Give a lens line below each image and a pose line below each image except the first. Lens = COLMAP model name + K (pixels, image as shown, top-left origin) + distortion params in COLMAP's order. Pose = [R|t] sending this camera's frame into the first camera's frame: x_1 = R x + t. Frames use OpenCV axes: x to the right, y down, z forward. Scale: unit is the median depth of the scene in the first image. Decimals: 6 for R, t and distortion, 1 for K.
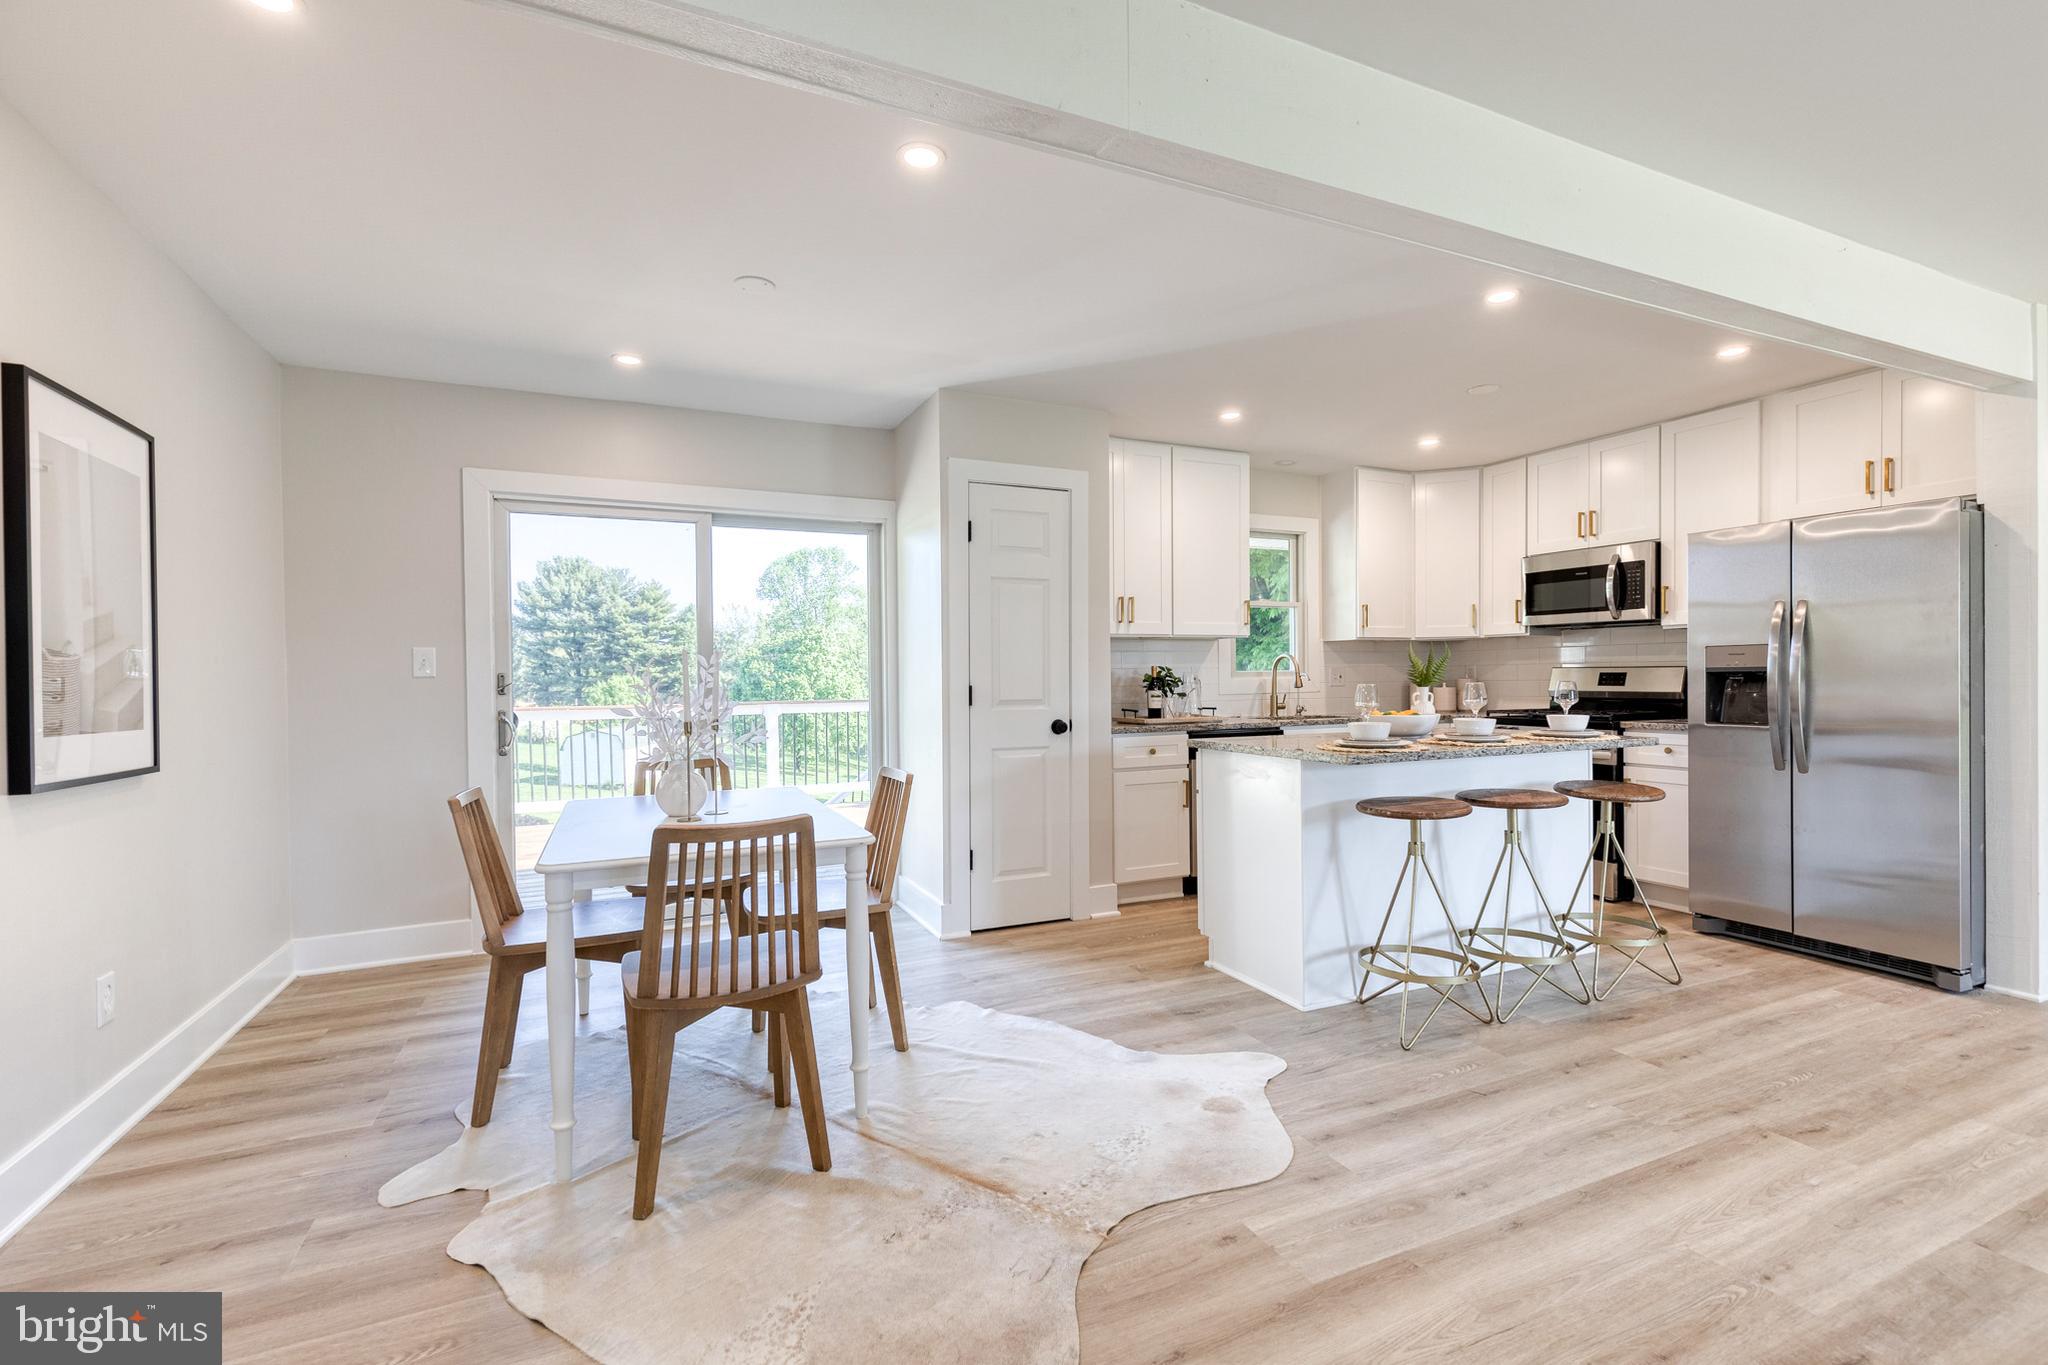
lens RADIAL K [[918.3, 0, 1045.8], [0, 918.3, 683.9], [0, 0, 1]] dist [0.008908, -0.001265]
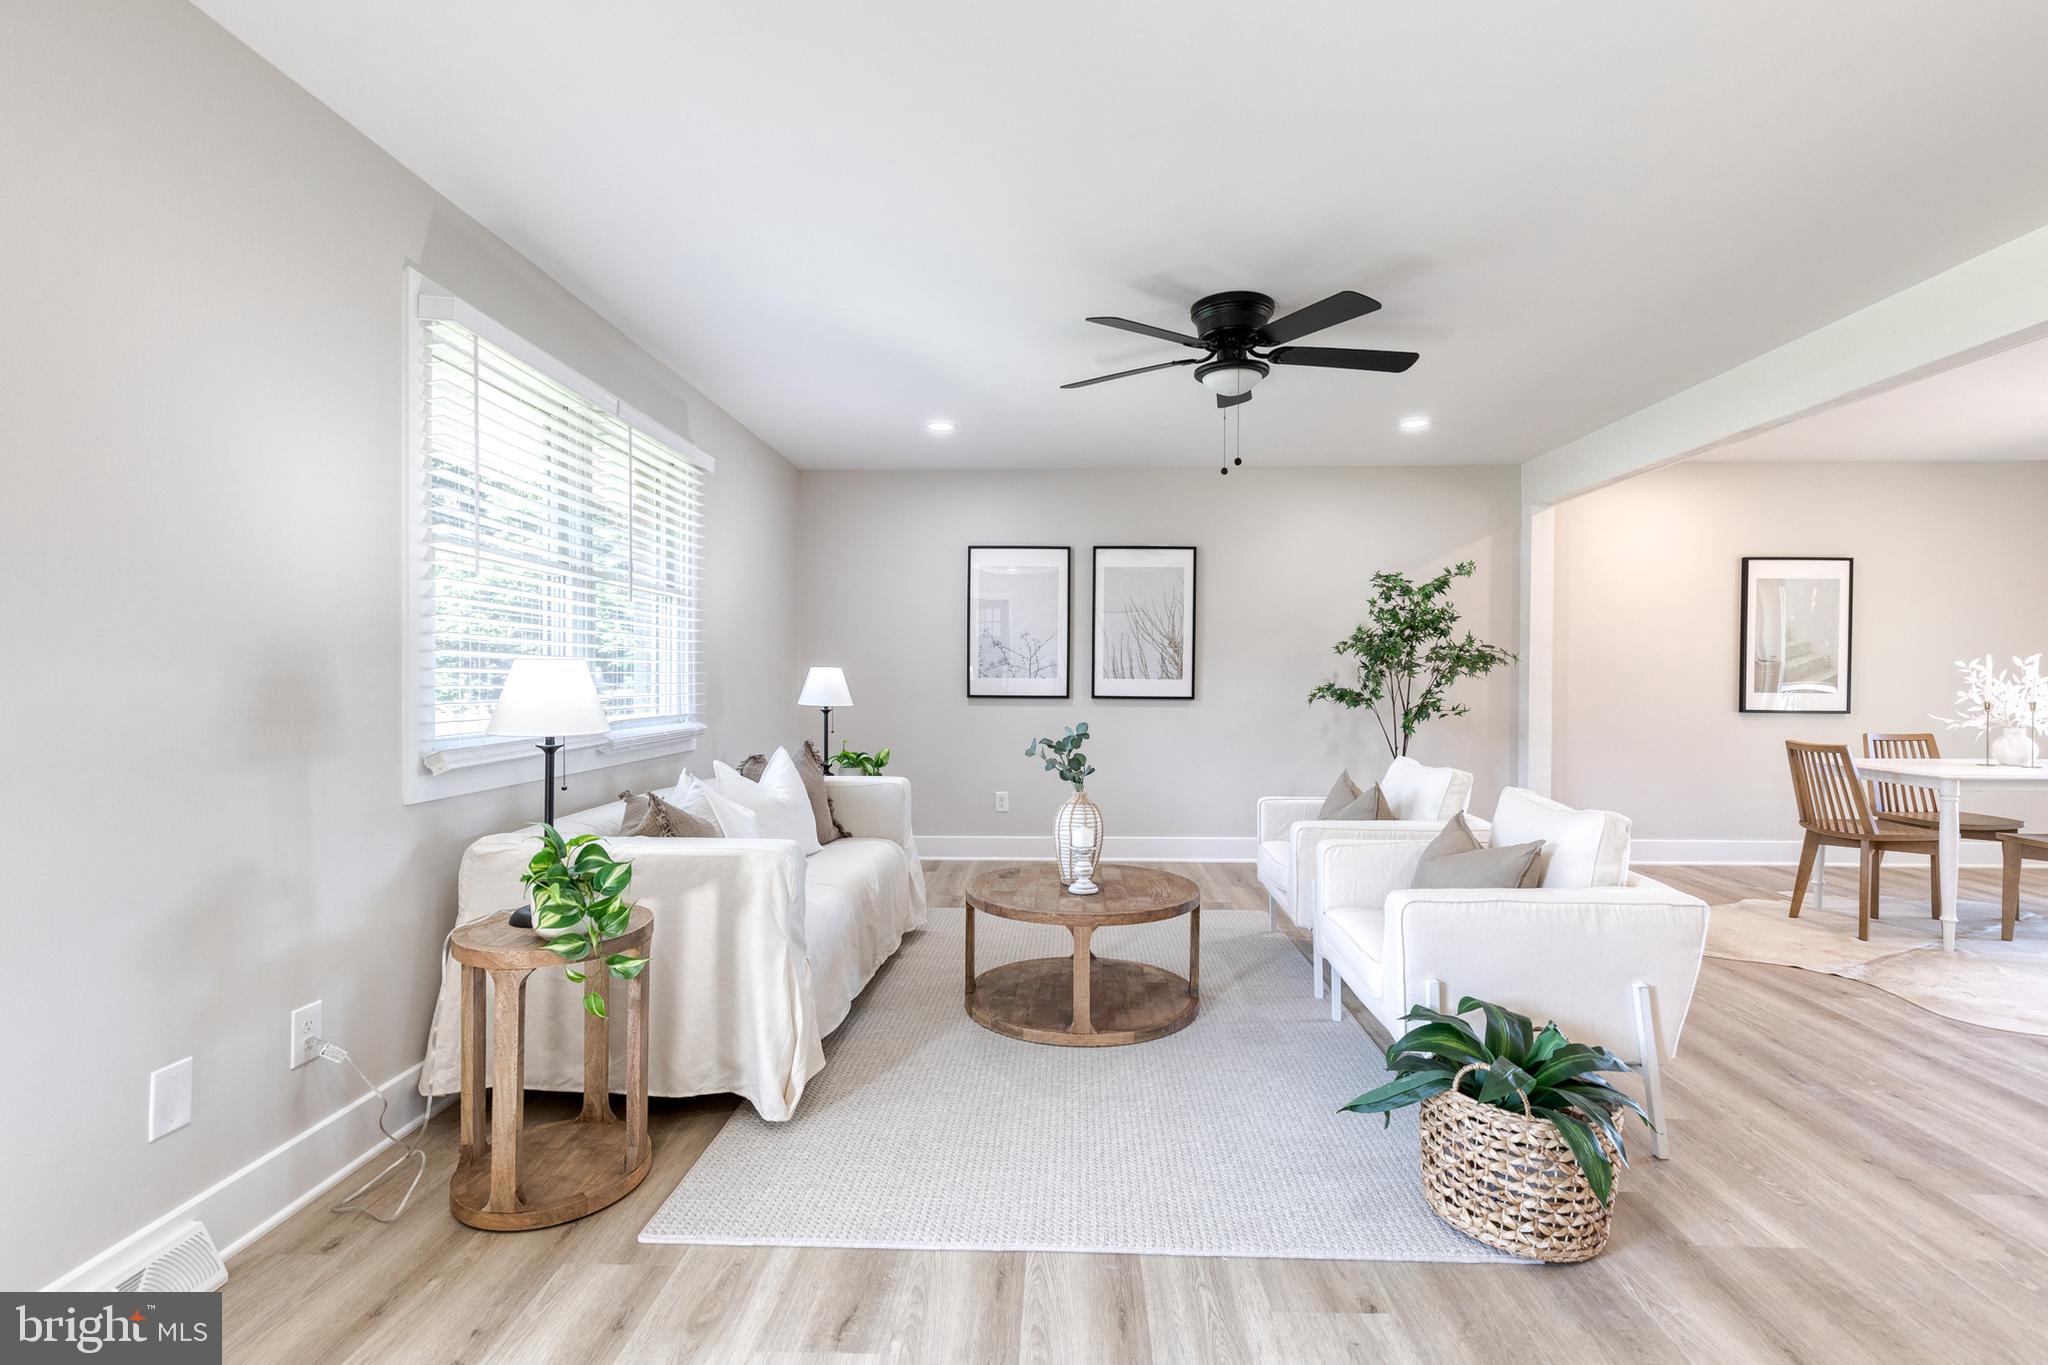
lens RADIAL K [[944.5, 0, 1048.3], [0, 944.5, 684.1], [0, 0, 1]] dist [0.010500, -0.001540]
pose [[-0.443646, 0.021838, -0.895936, 0.978023], [-0.002010, 0.999676, 0.025362, -0.014170], [0.896200, 0.013053, -0.443459, 0.168108]]
